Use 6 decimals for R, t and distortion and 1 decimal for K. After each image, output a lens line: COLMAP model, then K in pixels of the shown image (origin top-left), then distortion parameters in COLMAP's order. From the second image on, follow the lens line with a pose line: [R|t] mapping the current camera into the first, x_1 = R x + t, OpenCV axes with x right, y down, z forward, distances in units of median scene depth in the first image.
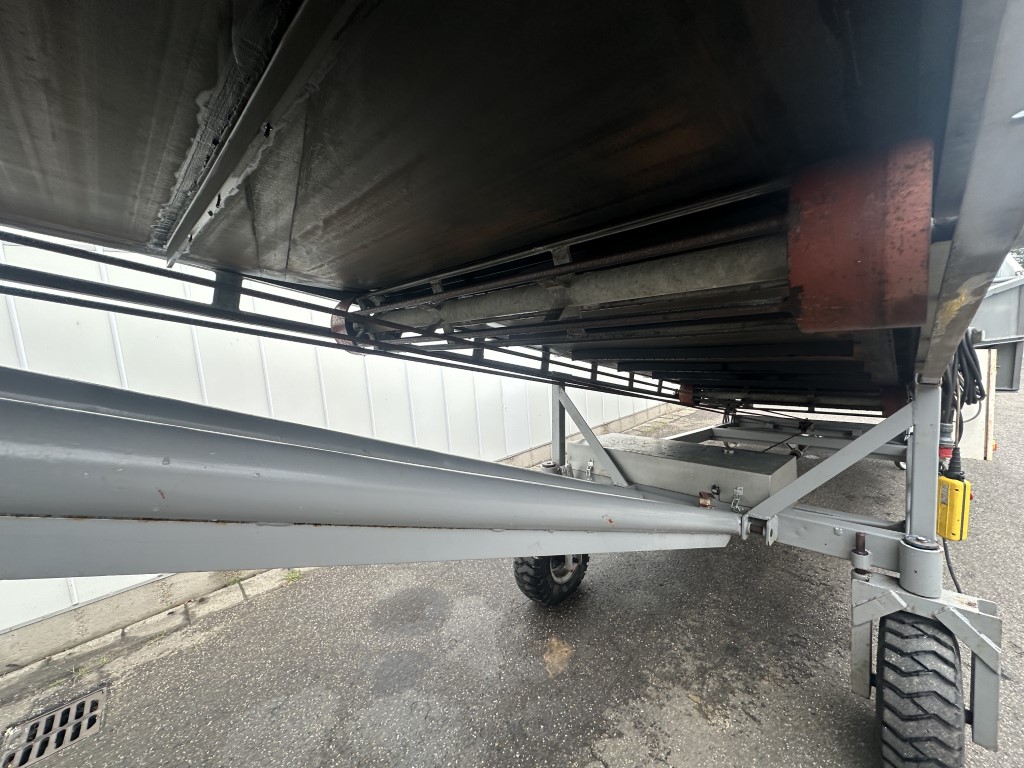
lens RADIAL K [[405.7, 0, 512.0], [0, 405.7, 384.0], [0, 0, 1]] dist [-0.002116, -0.000097]
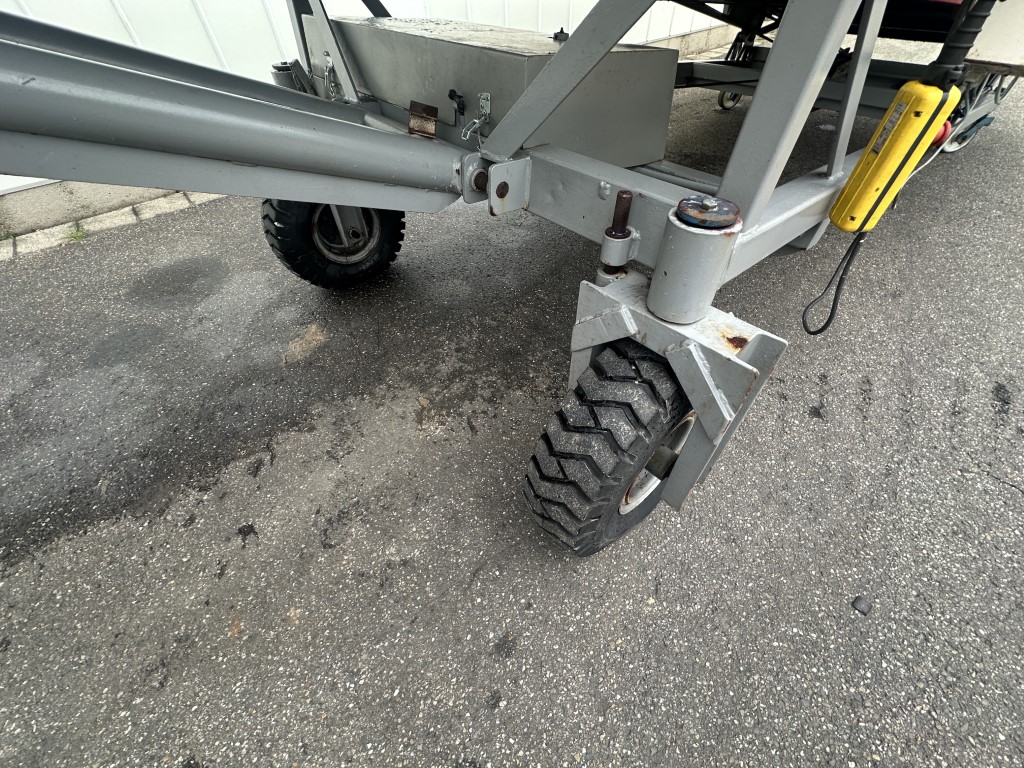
lens RADIAL K [[405.7, 0, 512.0], [0, 405.7, 384.0], [0, 0, 1]] dist [-0.002116, -0.000097]
pose [[0.996947, 0.076879, -0.013619, 0.485570], [-0.048357, 0.744948, 0.665367, 0.147140], [0.061298, -0.662678, 0.746392, 0.319462]]
